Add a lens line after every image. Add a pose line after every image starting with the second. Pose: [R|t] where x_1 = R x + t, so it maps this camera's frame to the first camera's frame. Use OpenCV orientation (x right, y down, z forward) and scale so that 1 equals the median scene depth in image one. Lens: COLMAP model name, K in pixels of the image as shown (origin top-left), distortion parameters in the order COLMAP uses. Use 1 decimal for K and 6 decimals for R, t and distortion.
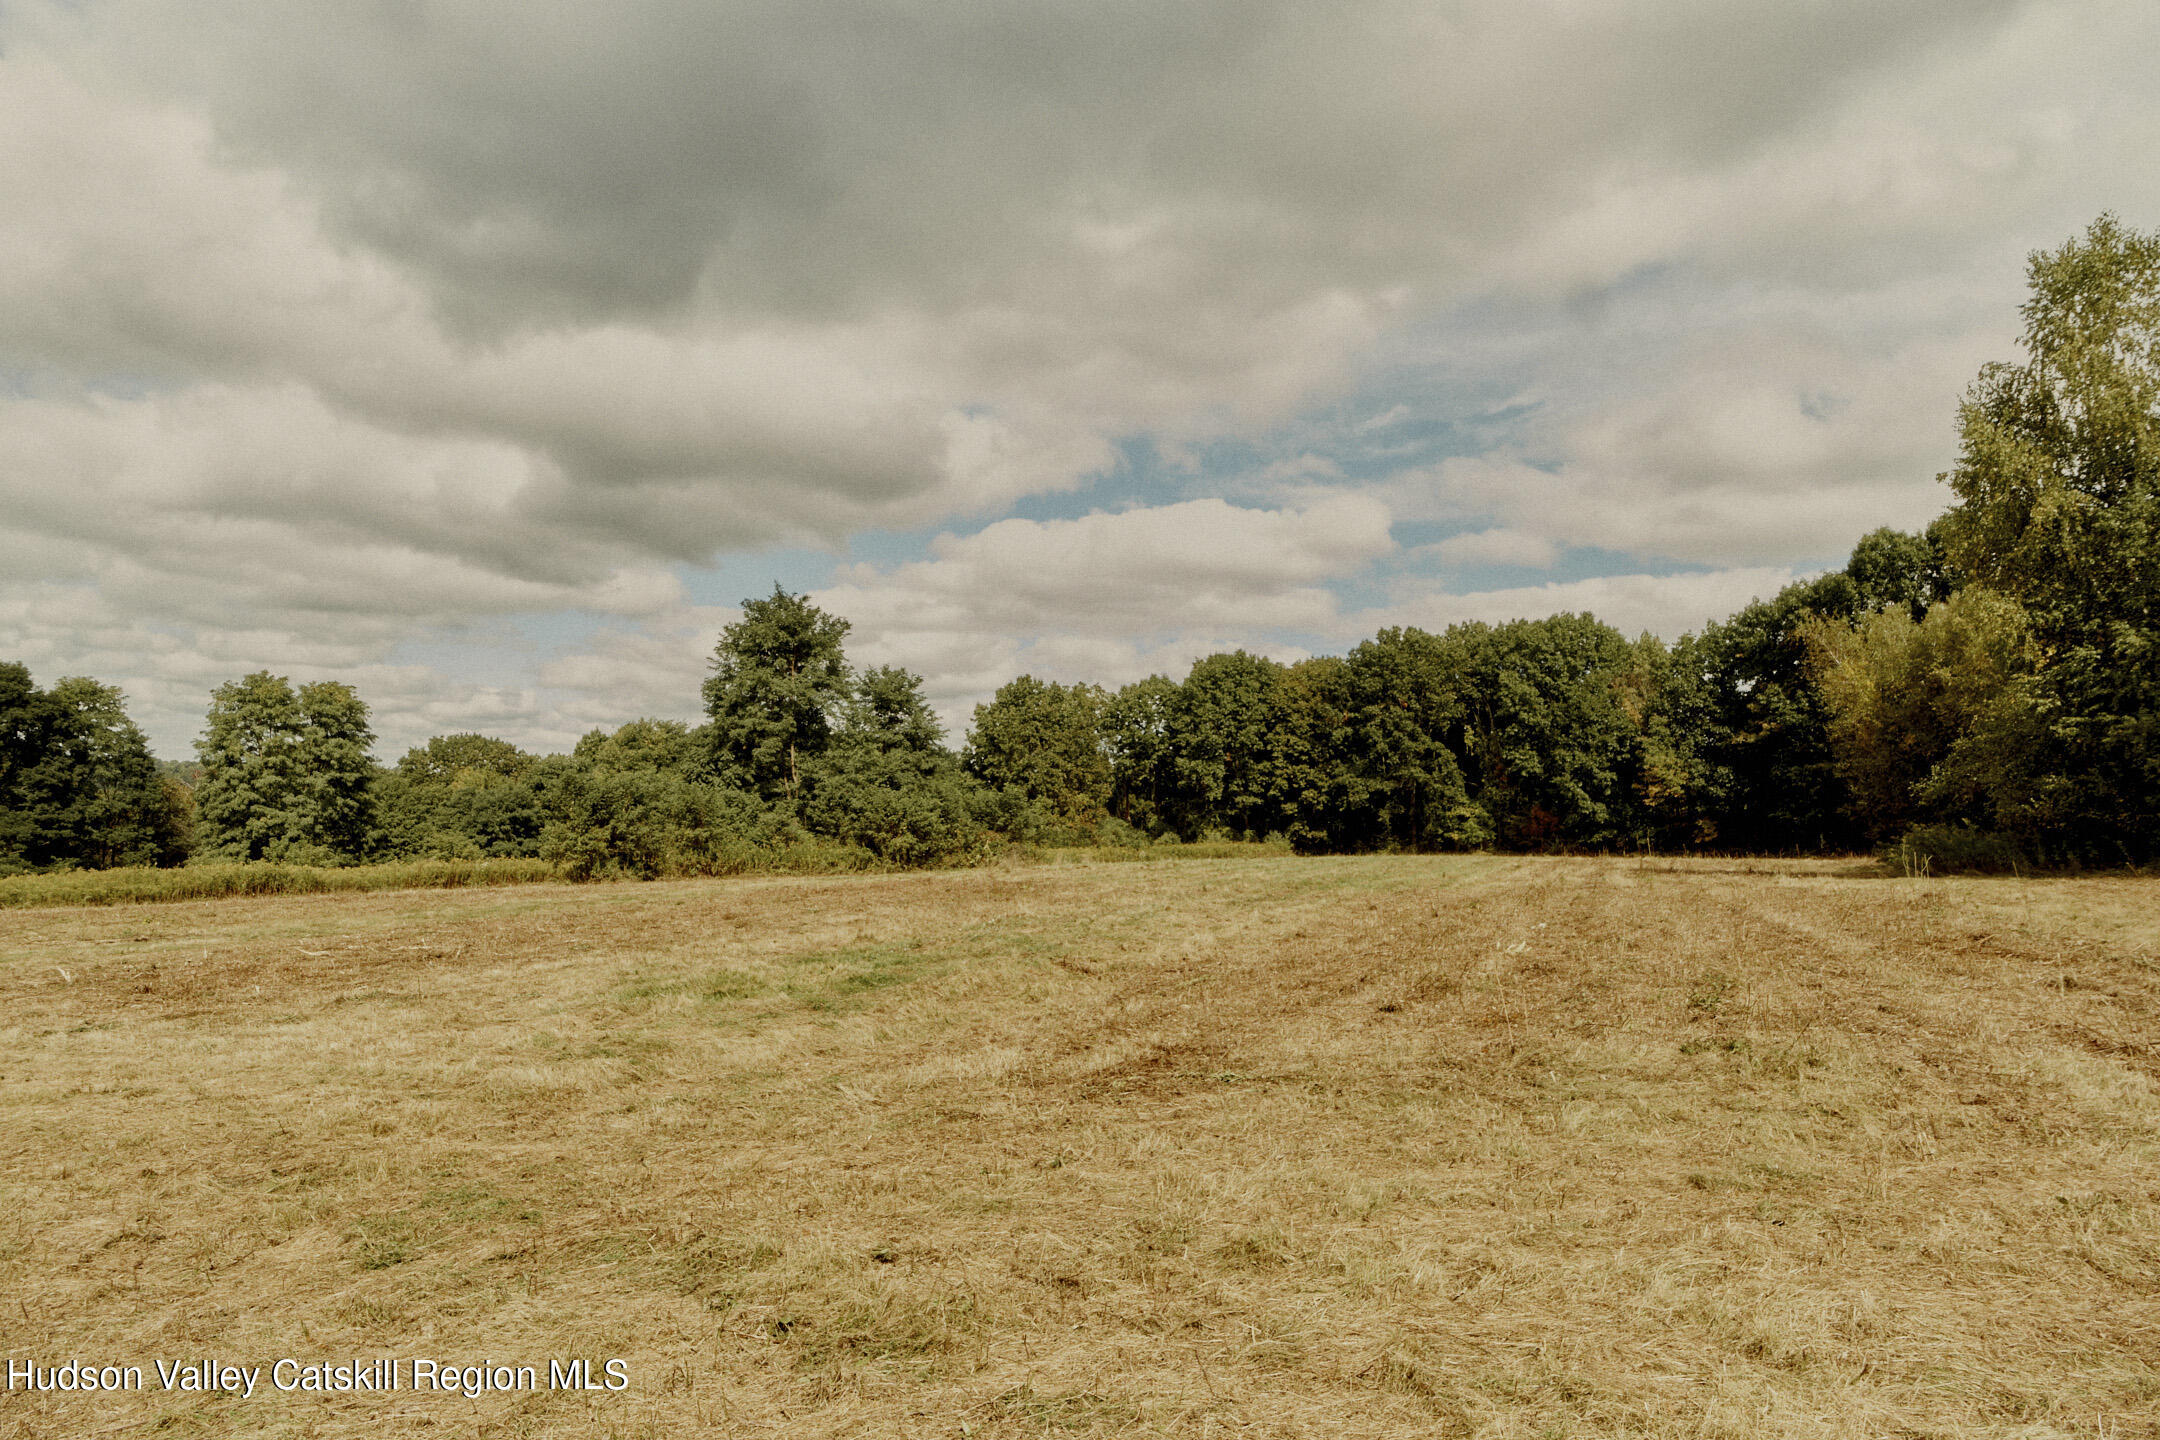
lens RADIAL K [[1211.3, 0, 1043.6], [0, 1211.3, 717.0], [0, 0, 1]] dist [-0.002344, -0.000152]
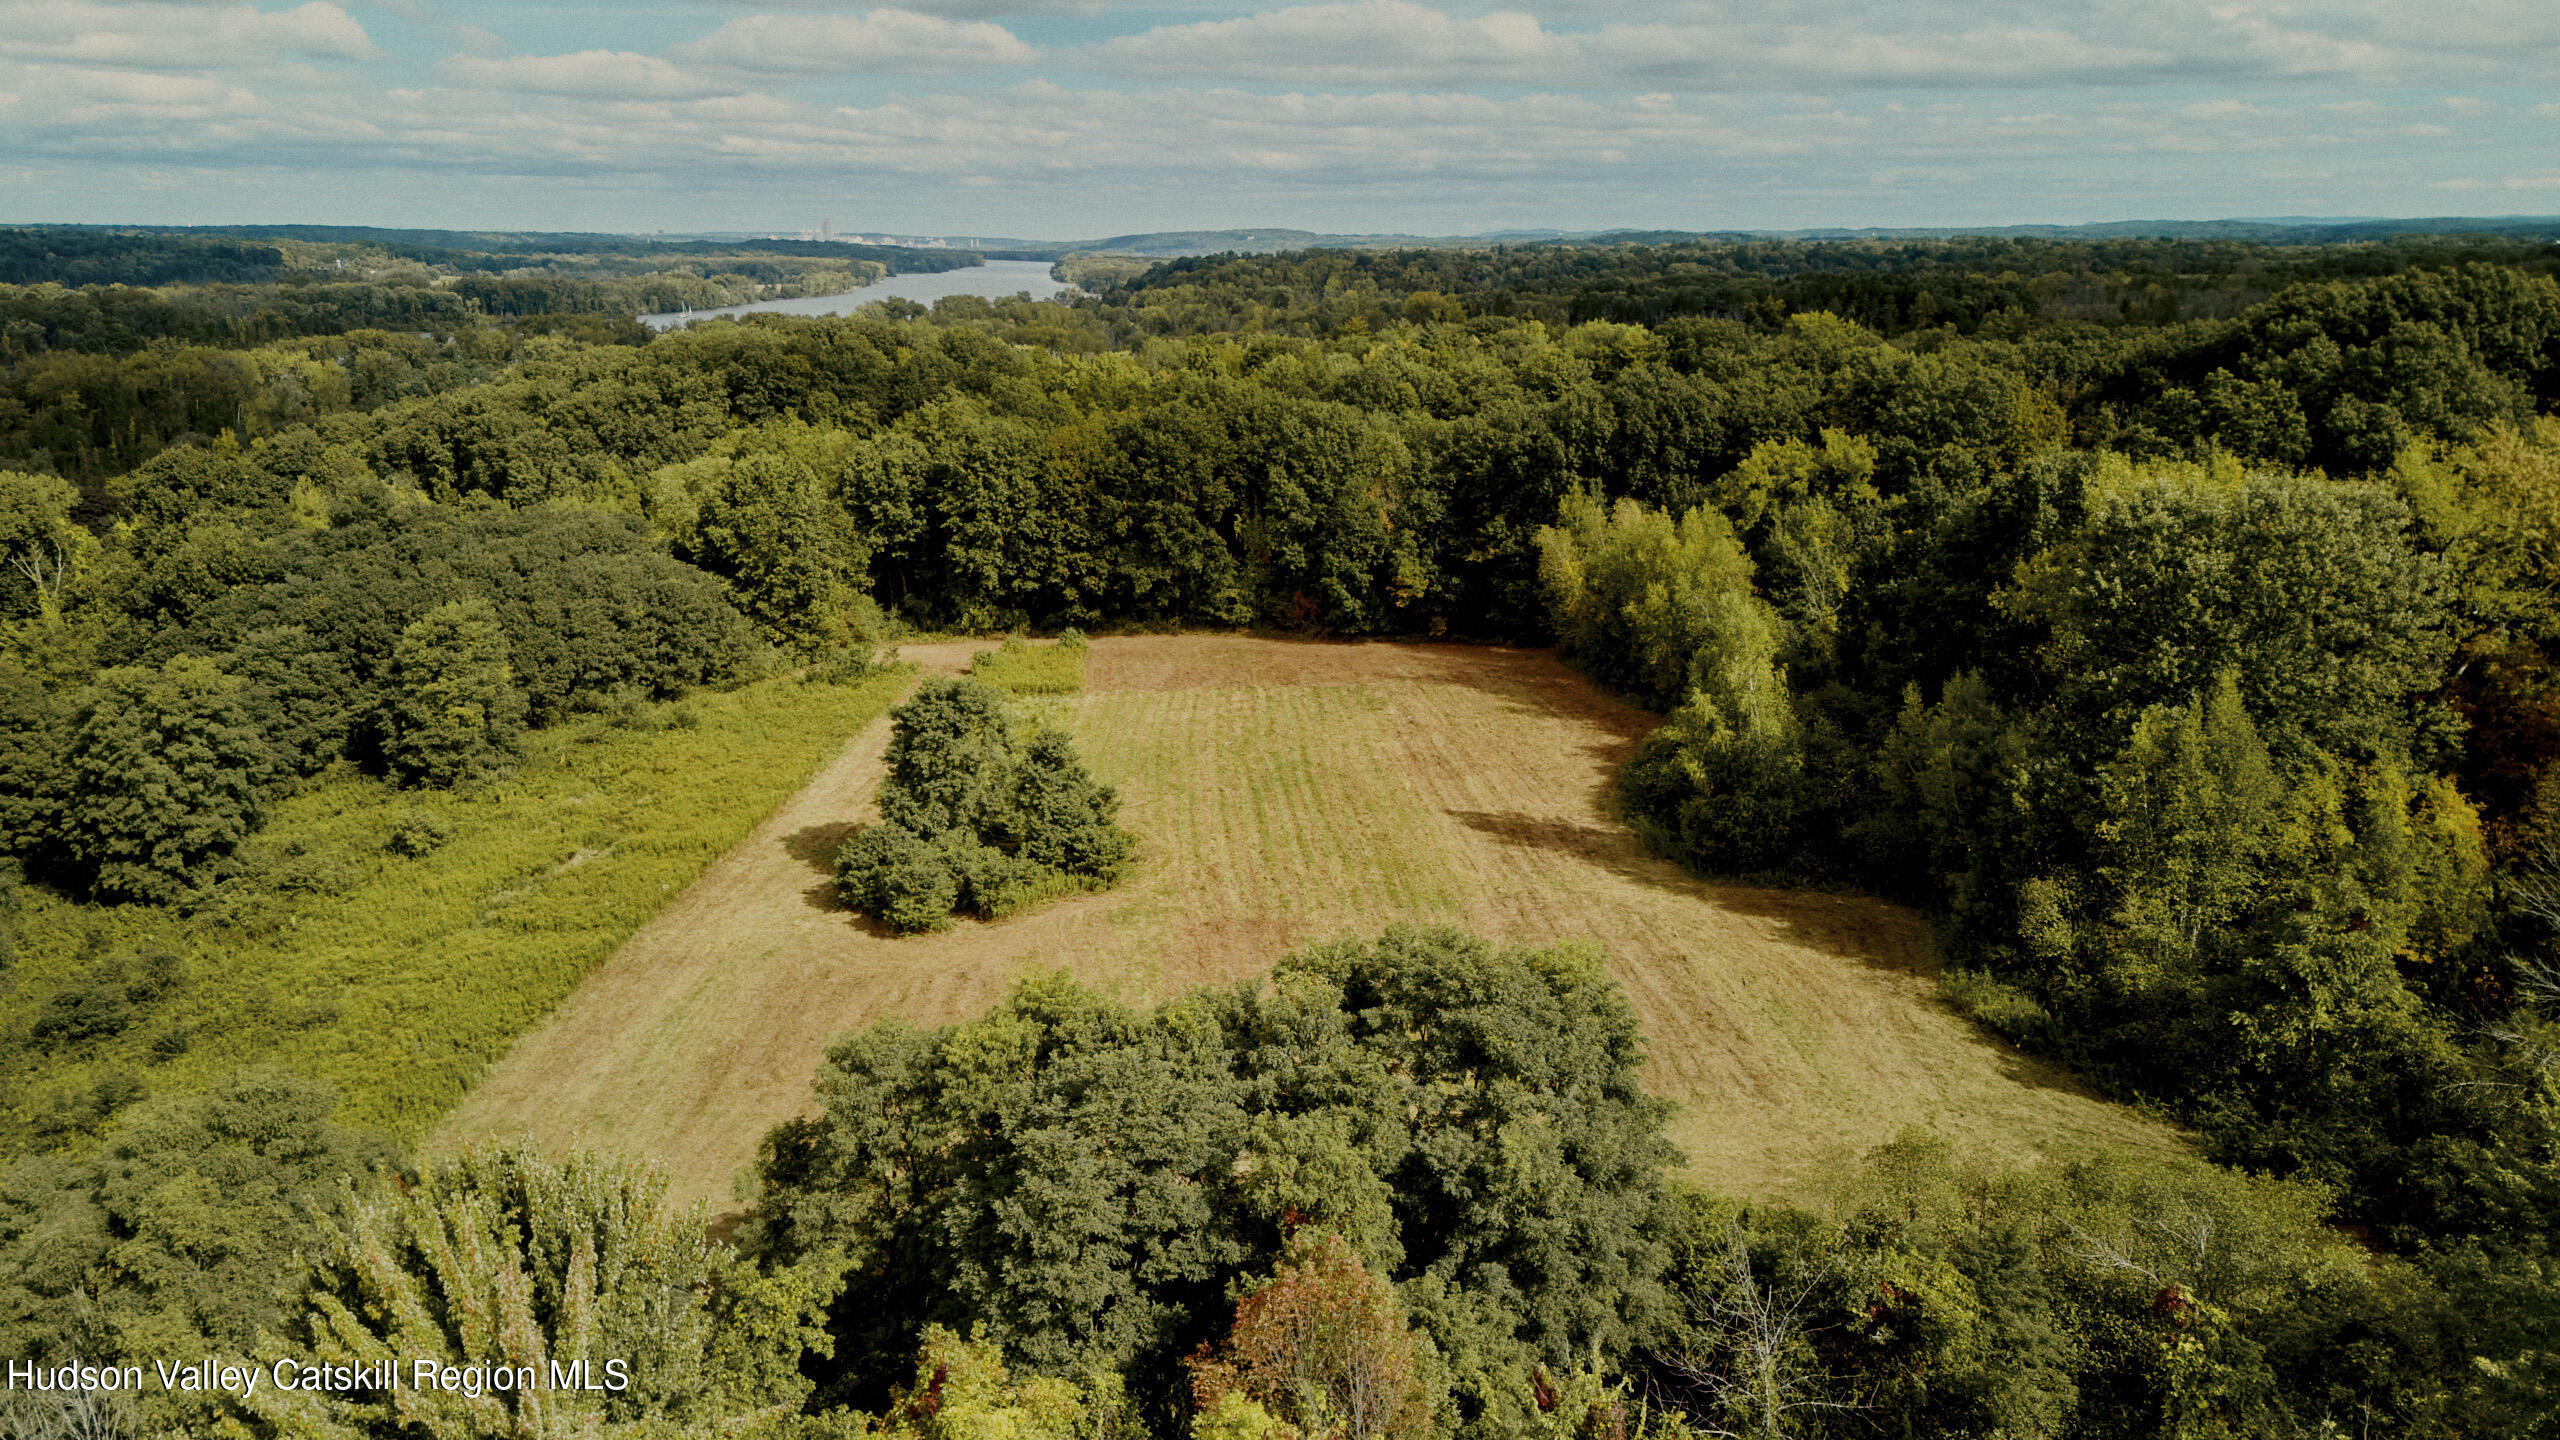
lens RADIAL K [[1810.8, 0, 1280.0], [0, 1810.8, 720.0], [0, 0, 1]] dist [0.068520, -0.075187]
pose [[0.865529, -0.130238, 0.483630, -0.401495], [-0.036065, 0.946888, 0.319535, -0.323954], [-0.499559, -0.294009, 0.814862, -0.360636]]
